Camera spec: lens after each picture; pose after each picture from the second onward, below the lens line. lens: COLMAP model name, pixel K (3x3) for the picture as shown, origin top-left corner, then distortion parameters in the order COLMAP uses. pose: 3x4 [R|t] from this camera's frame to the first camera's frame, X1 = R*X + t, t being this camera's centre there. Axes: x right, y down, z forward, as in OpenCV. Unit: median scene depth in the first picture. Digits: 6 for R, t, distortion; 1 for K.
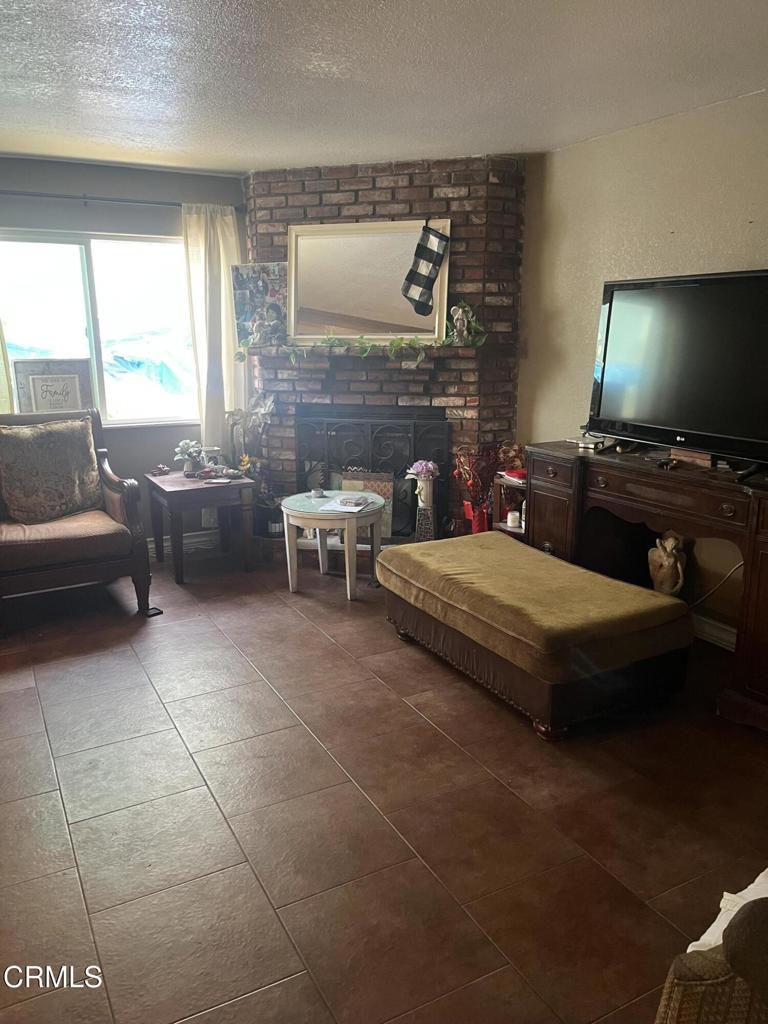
lens RADIAL K [[774.1, 0, 385.2], [0, 774.1, 514.0], [0, 0, 1]] dist [0.062557, -0.079656]
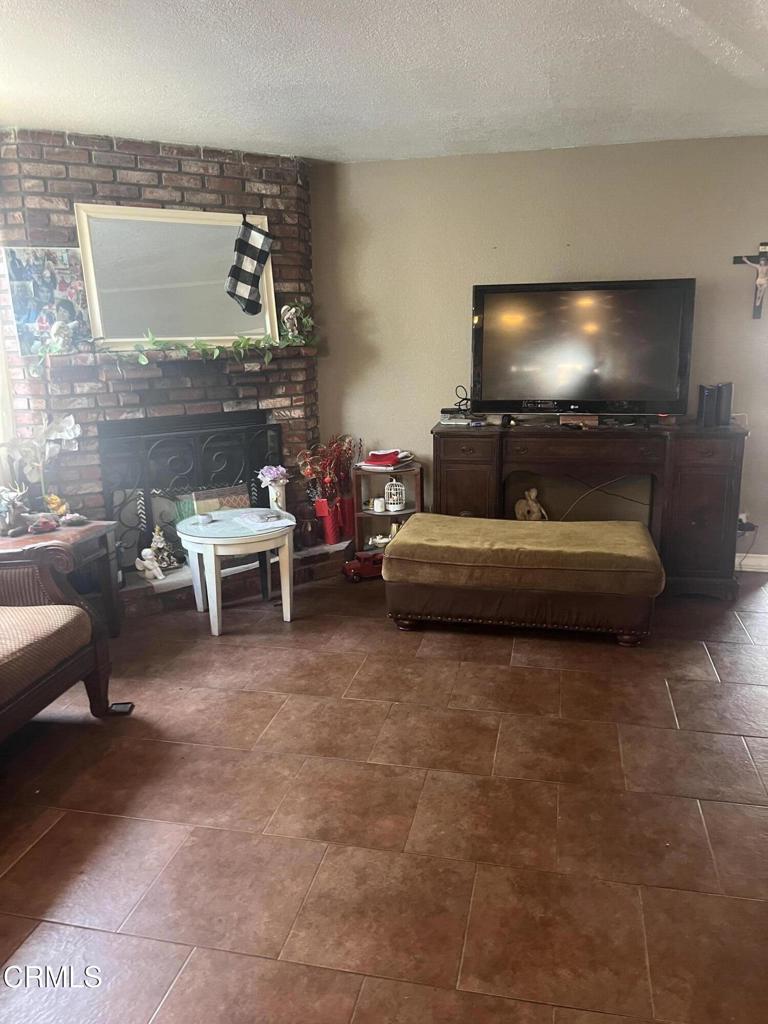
lens RADIAL K [[774.1, 0, 384.3], [0, 774.1, 509.7], [0, 0, 1]] dist [0.062557, -0.079656]
pose [[0.649640, -0.185248, 0.737327, -0.593117], [0.193085, 0.978261, 0.075659, -0.063176], [-0.735313, 0.093216, 0.671286, 0.265613]]
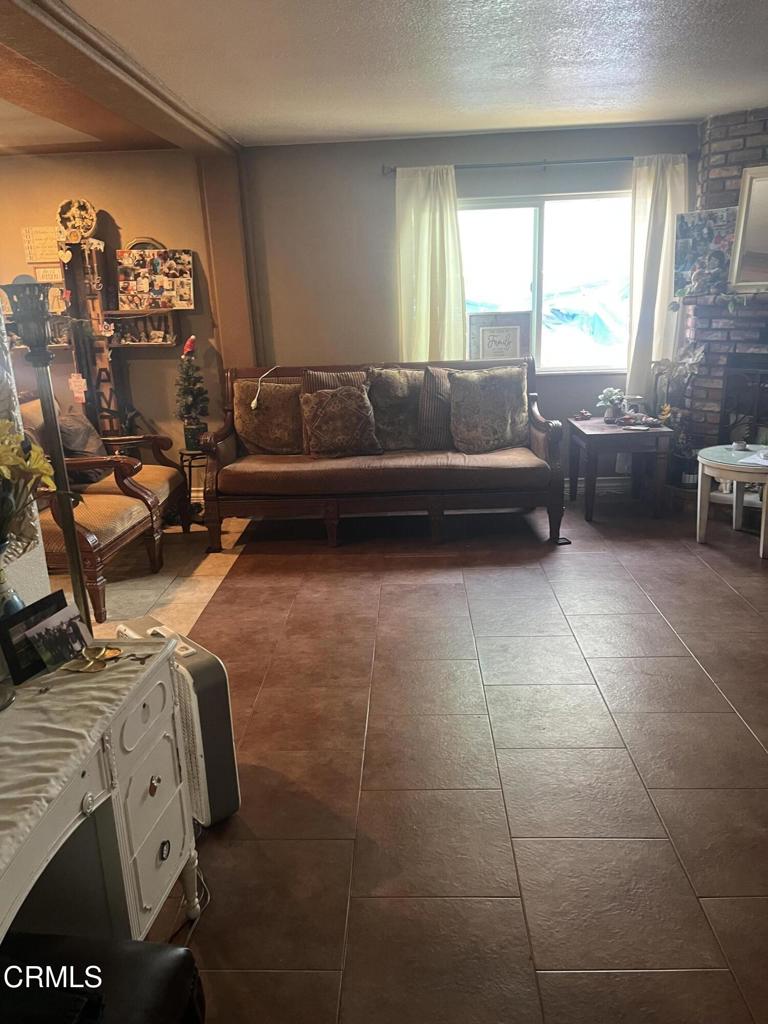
lens RADIAL K [[774.1, 0, 377.1], [0, 774.1, 513.5], [0, 0, 1]] dist [0.062557, -0.079656]
pose [[0.859845, 0.117594, -0.496828, 0.018986], [-0.089801, 0.992777, 0.079564, 0.019997], [0.502596, -0.023797, 0.864194, -0.082434]]
